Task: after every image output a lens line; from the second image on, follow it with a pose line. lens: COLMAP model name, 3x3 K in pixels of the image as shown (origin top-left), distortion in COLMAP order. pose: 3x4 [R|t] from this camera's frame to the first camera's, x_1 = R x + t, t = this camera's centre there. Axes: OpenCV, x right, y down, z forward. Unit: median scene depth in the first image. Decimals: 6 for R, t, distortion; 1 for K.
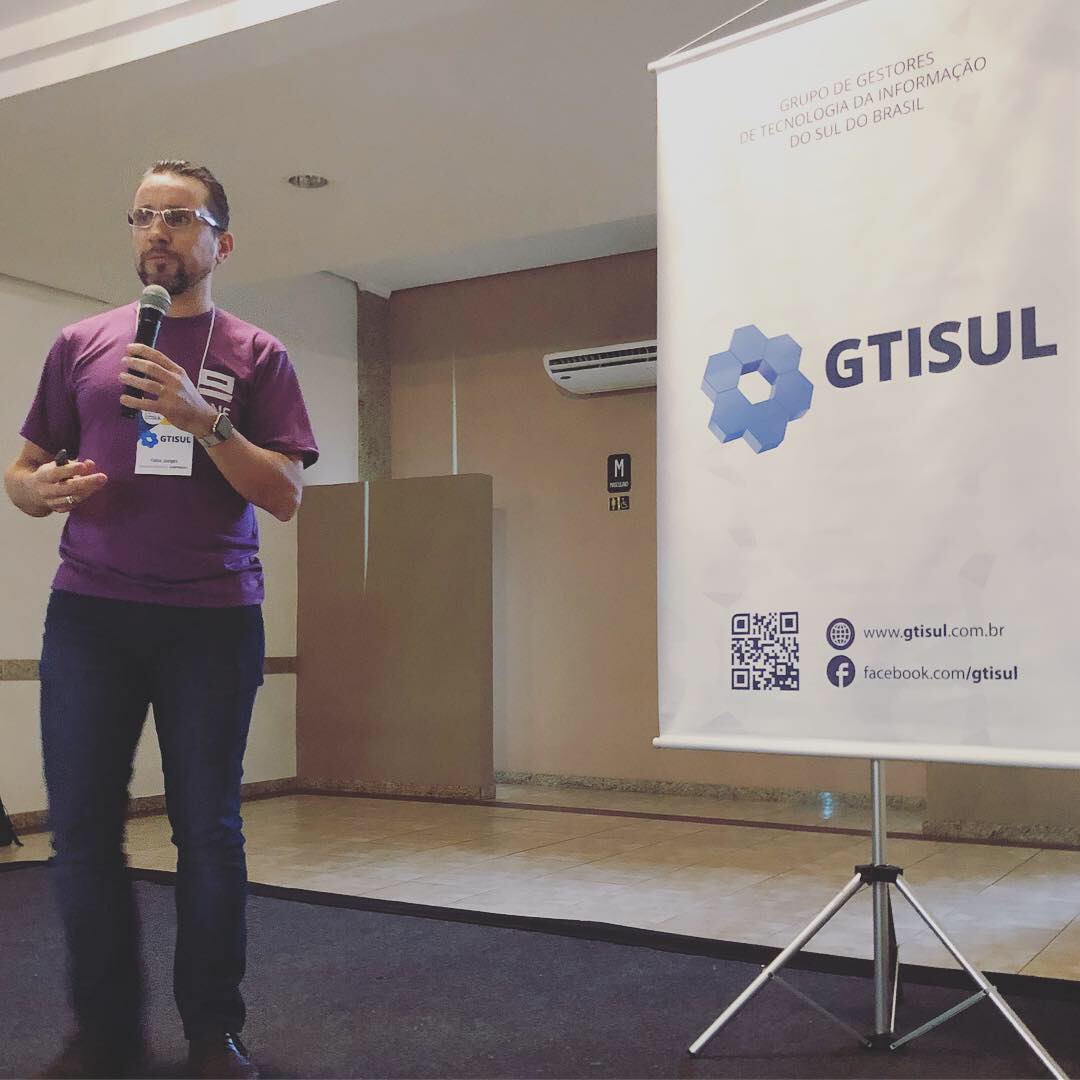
lens RADIAL K [[1392.1, 0, 539.7], [0, 1392.1, 543.9], [0, 0, 1]] dist [-0.059089, 0.000000]
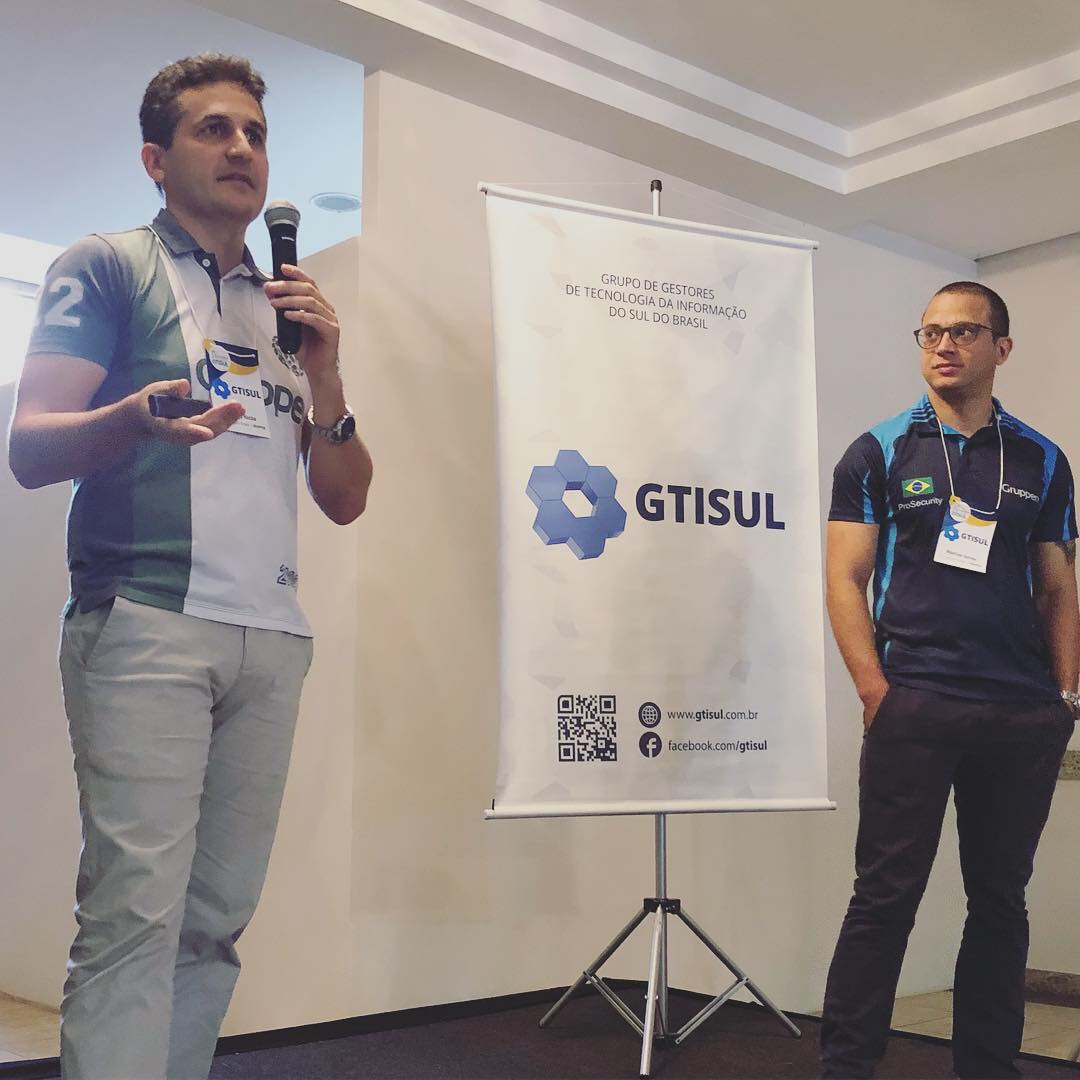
lens RADIAL K [[1392.1, 0, 539.5], [0, 1392.1, 536.9], [0, 0, 1]] dist [-0.059089, 0.000000]
pose [[0.363597, 0.134678, 0.921769, -0.978874], [-0.077996, 0.990421, -0.113942, 0.054890], [-0.928285, -0.030465, 0.370619, 0.612689]]
